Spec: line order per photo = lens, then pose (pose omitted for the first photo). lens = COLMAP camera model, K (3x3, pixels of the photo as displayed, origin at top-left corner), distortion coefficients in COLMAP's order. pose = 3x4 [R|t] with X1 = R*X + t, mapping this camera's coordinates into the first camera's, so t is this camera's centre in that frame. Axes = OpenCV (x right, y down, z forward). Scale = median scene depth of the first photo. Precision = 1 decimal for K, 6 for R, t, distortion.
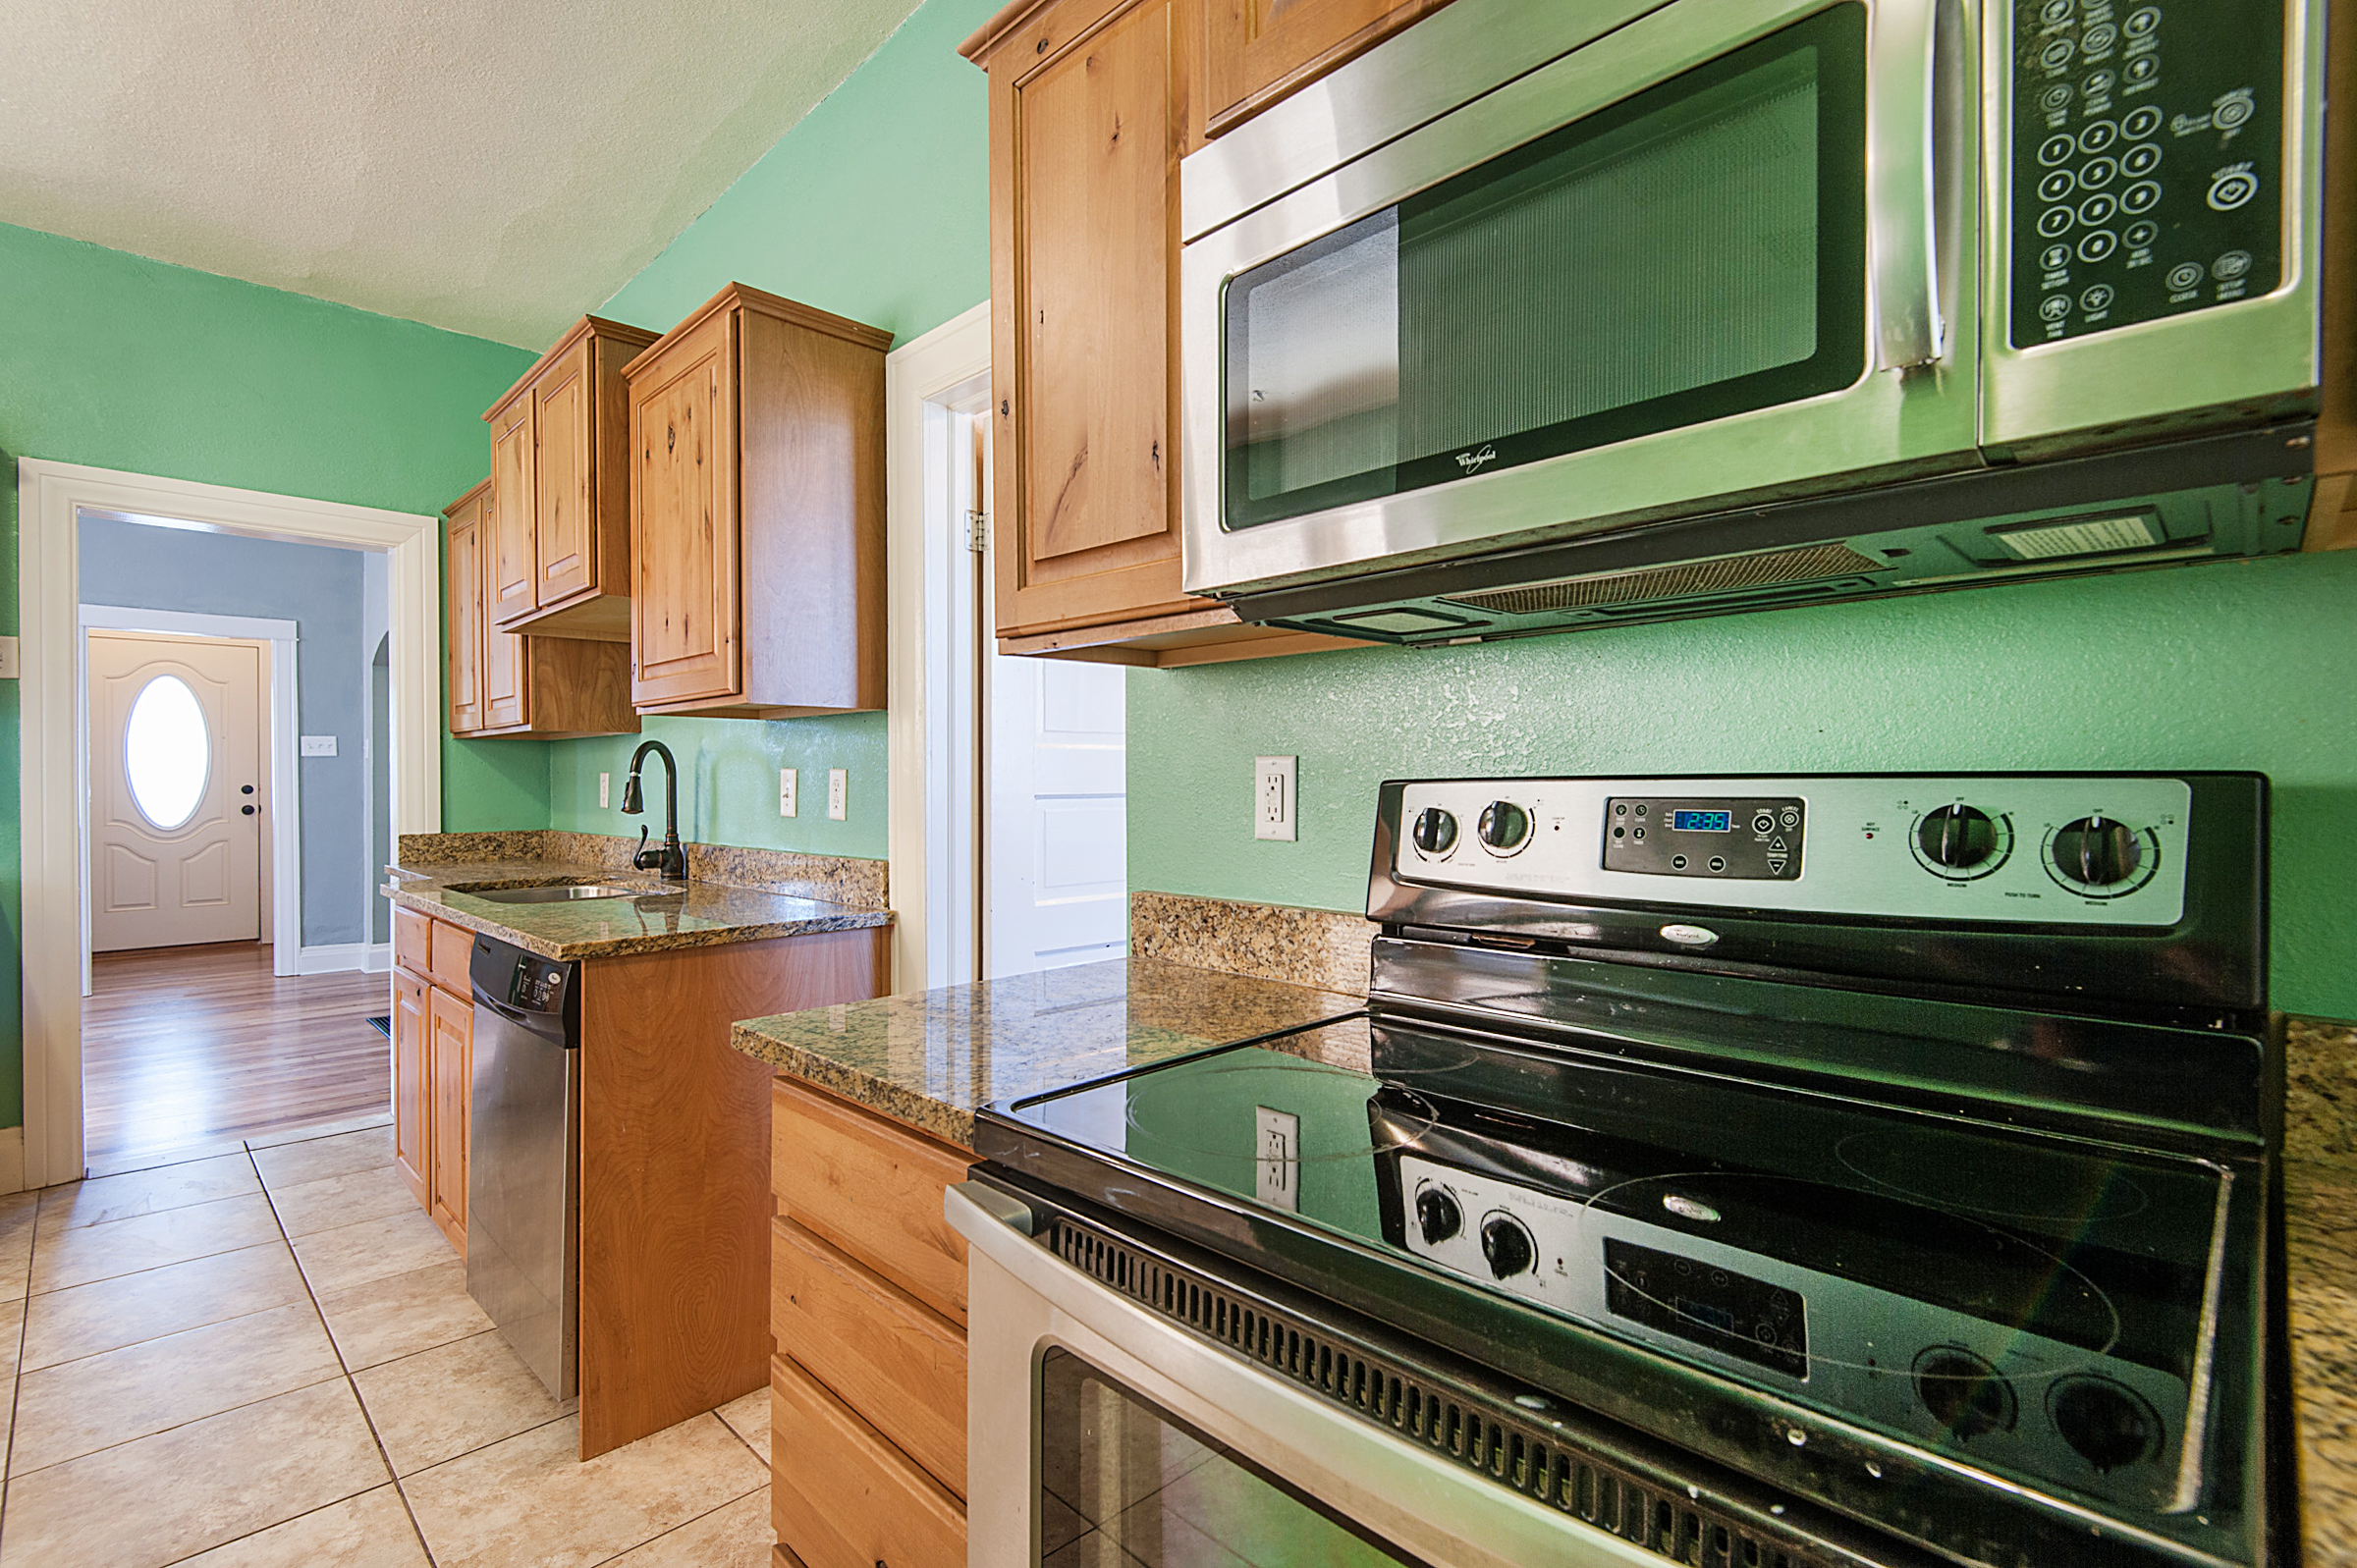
lens RADIAL K [[1098.0, 0, 1180.2], [0, 1098.0, 788.4], [0, 0, 1]] dist [-0.005177, -0.000772]
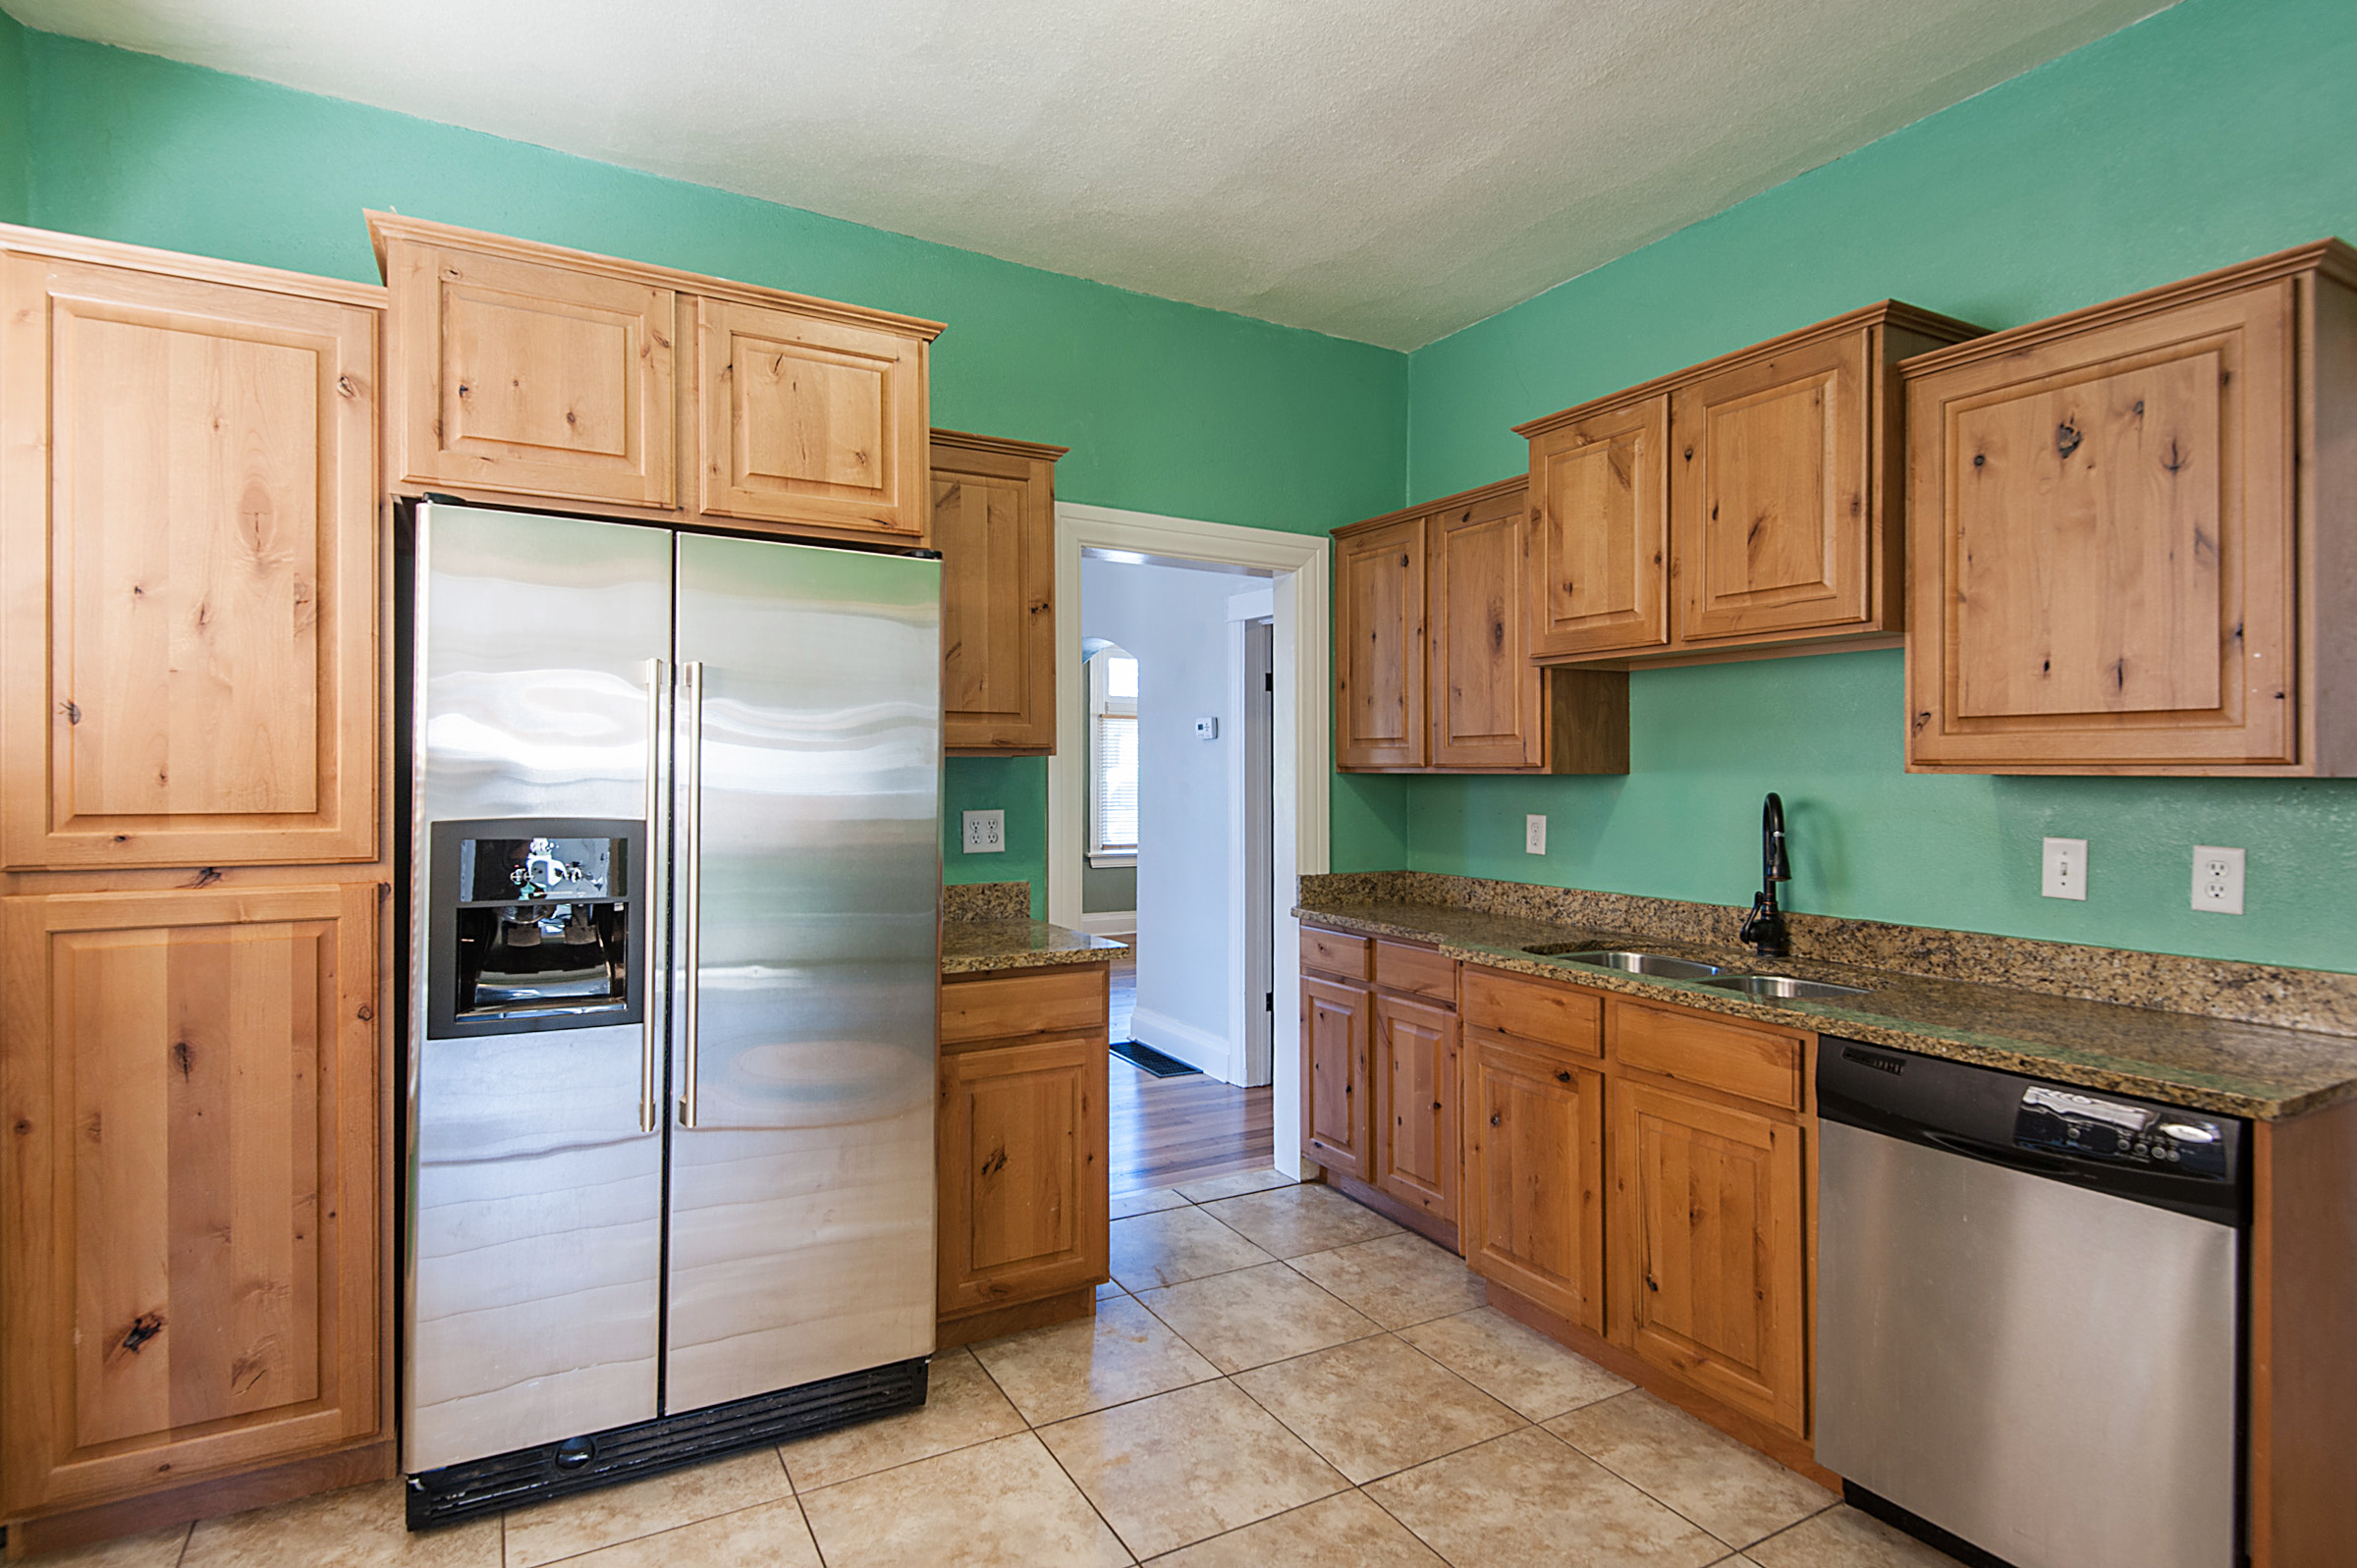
lens RADIAL K [[1193.8, 0, 1178.0], [0, 1193.8, 777.4], [0, 0, 1]] dist [0.002067, -0.000250]
pose [[0.961113, 0.009544, -0.275990, -0.617294], [-0.010566, 0.999942, -0.002214, -0.045375], [0.275953, 0.005044, 0.961158, -0.020037]]
